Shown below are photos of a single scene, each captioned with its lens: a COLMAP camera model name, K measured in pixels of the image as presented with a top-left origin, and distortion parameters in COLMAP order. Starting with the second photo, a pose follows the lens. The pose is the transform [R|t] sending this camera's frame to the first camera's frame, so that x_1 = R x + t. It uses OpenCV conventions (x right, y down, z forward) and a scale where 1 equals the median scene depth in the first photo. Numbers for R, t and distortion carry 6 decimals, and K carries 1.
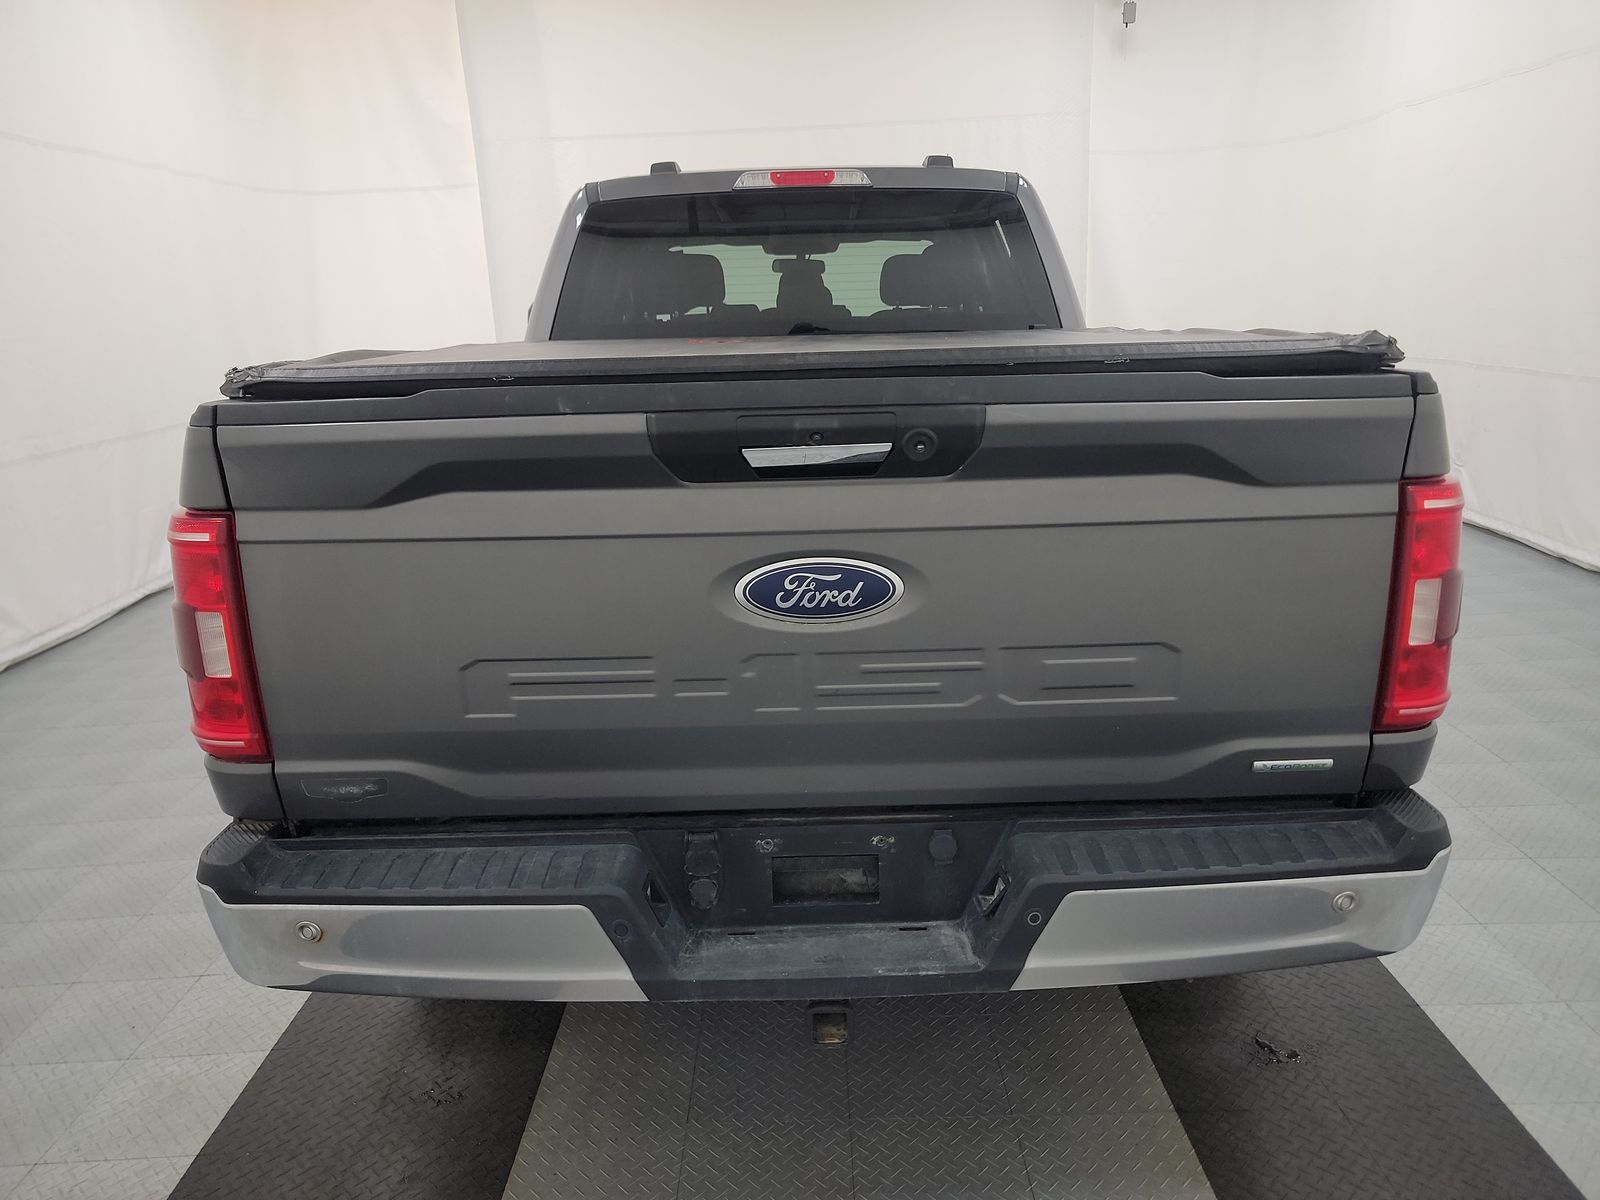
lens RADIAL K [[1136.7, 0, 801.6], [0, 1136.7, 587.7], [0, 0, 1]] dist [0.040381, 0.000252]
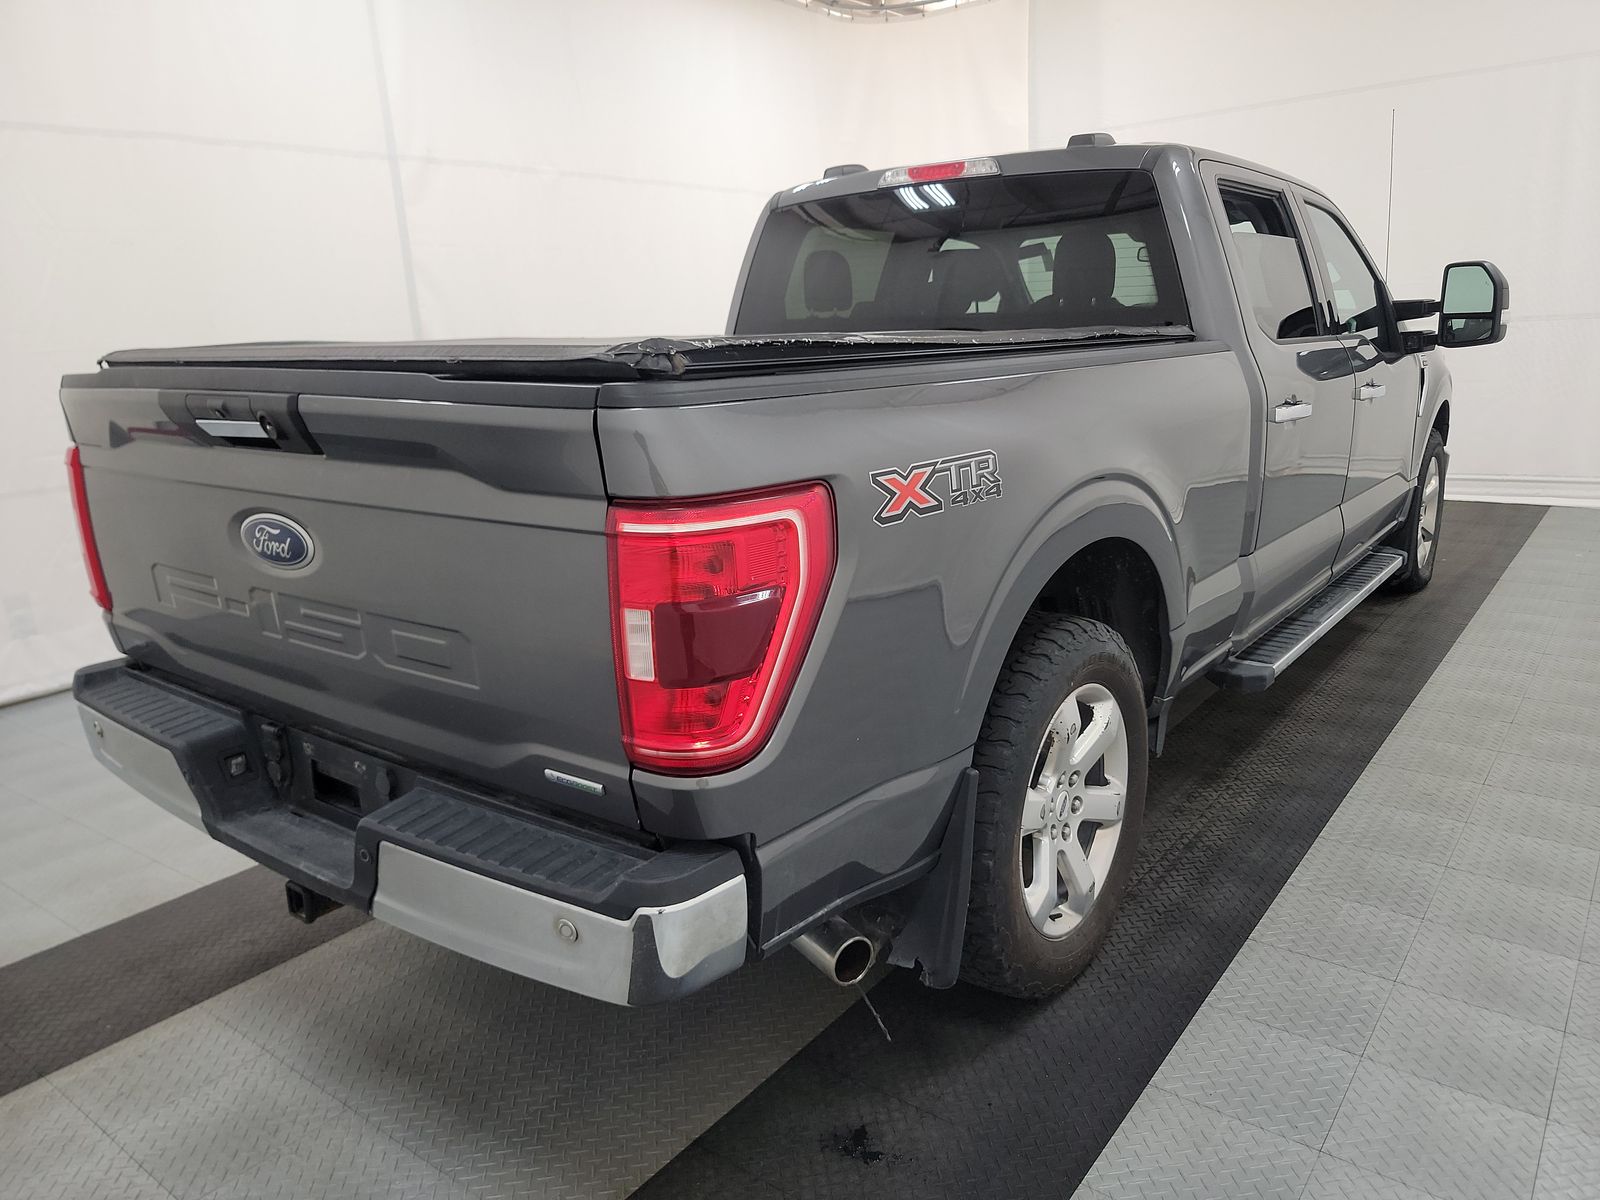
lens RADIAL K [[1147.6, 0, 800.0], [0, 1147.6, 600.0], [0, 0, 1]] dist [0.005785, 0.001002]
pose [[0.796961, 0.150156, -0.585069, 1.189011], [-0.140693, 0.988113, 0.061949, -0.090592], [0.587416, 0.032944, 0.808614, 0.331674]]
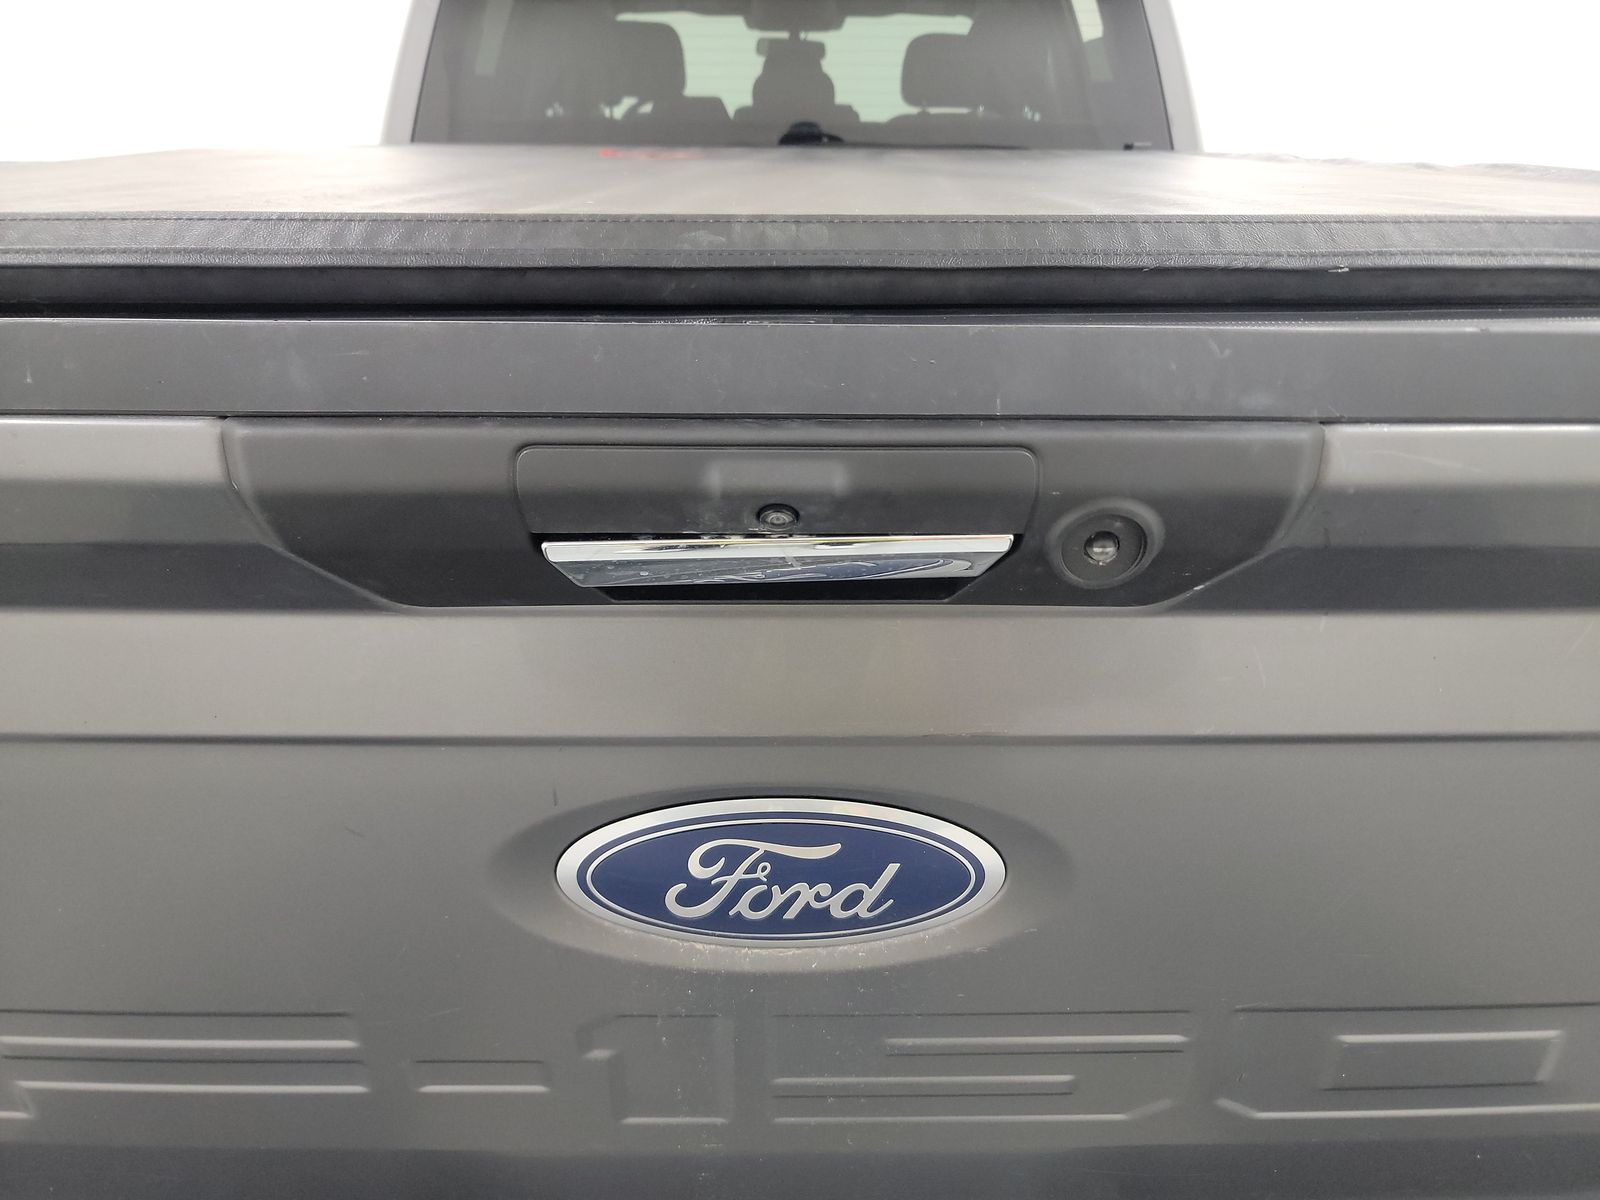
lens RADIAL K [[1146.5, 0, 809.9], [0, 1146.5, 603.8], [0, 0, 1]] dist [0.019097, -0.000067]
pose [[0.999490, 0.025456, 0.019258, 0.015190], [-0.028244, 0.986387, 0.161996, -0.147287], [-0.014872, -0.162458, 0.986603, 0.634147]]
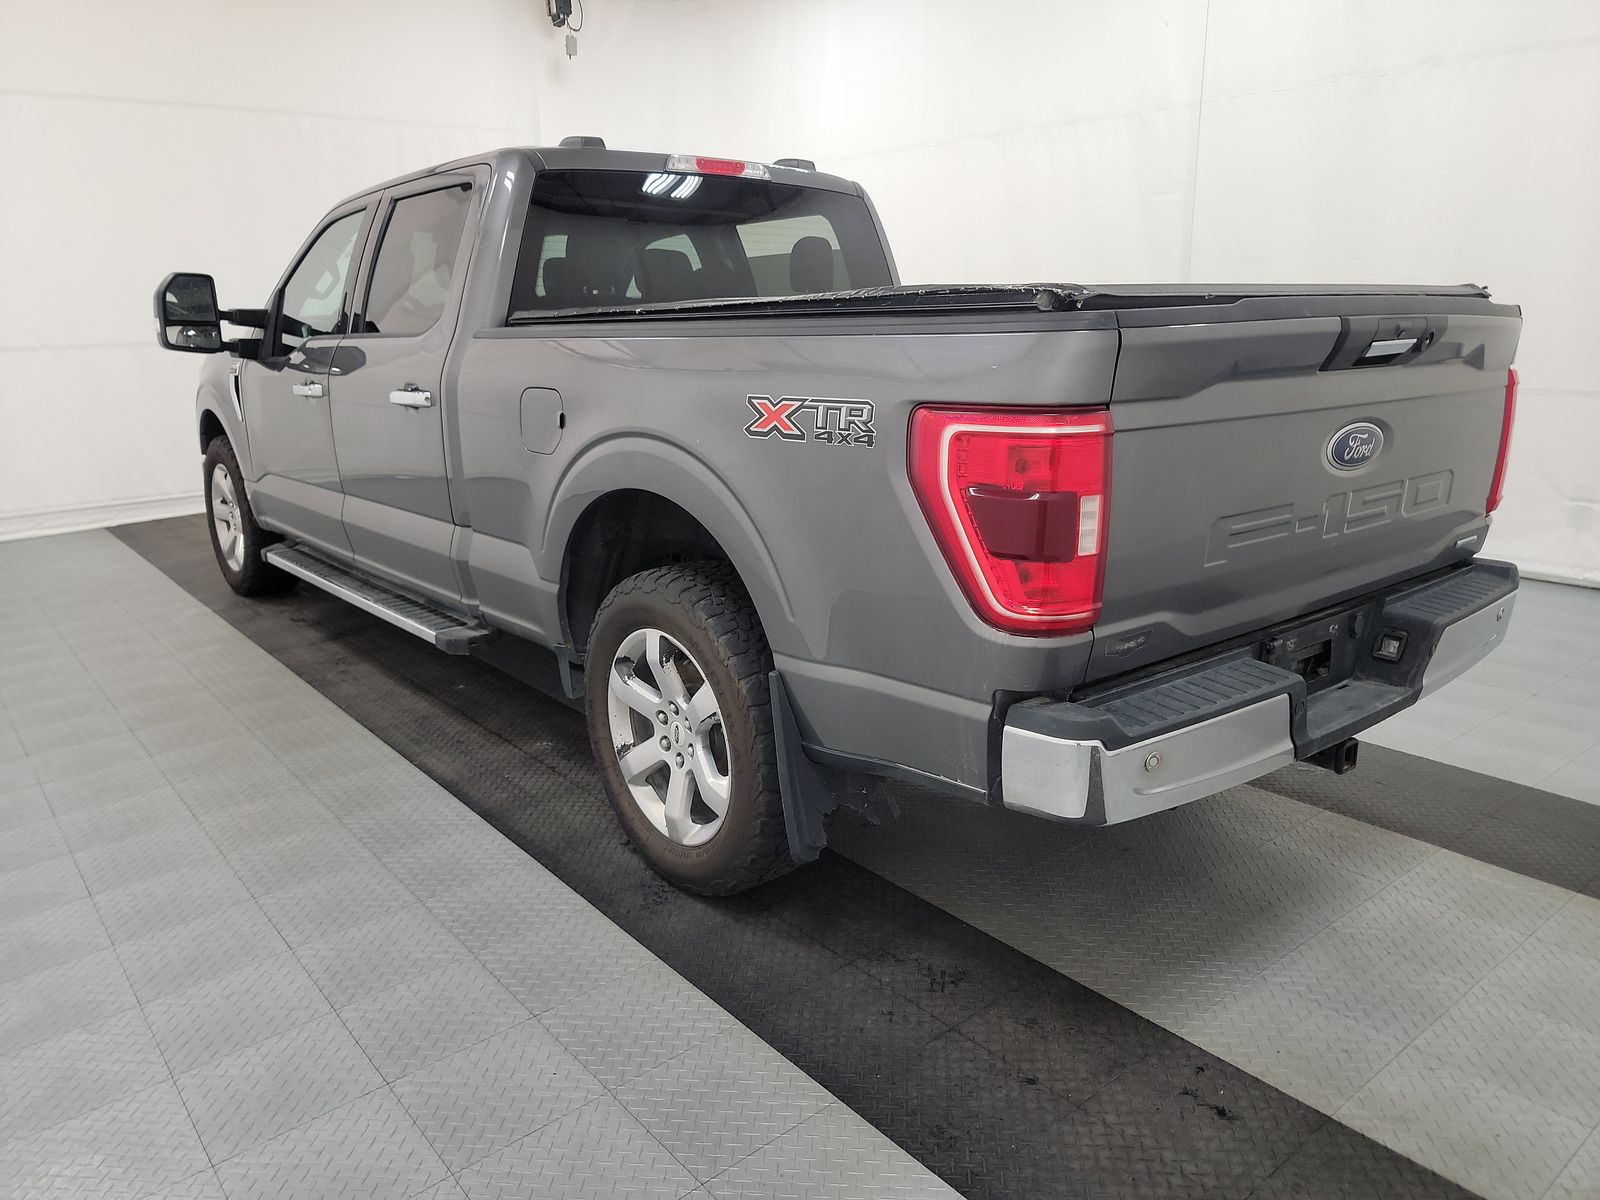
lens RADIAL K [[1136.7, 0, 801.6], [0, 1136.7, 587.7], [0, 0, 1]] dist [0.040381, 0.000252]
pose [[0.778239, -0.129204, 0.614533, -1.448265], [0.145078, 0.989123, 0.024234, 0.042566], [-0.610980, 0.070295, 0.788519, 0.288581]]
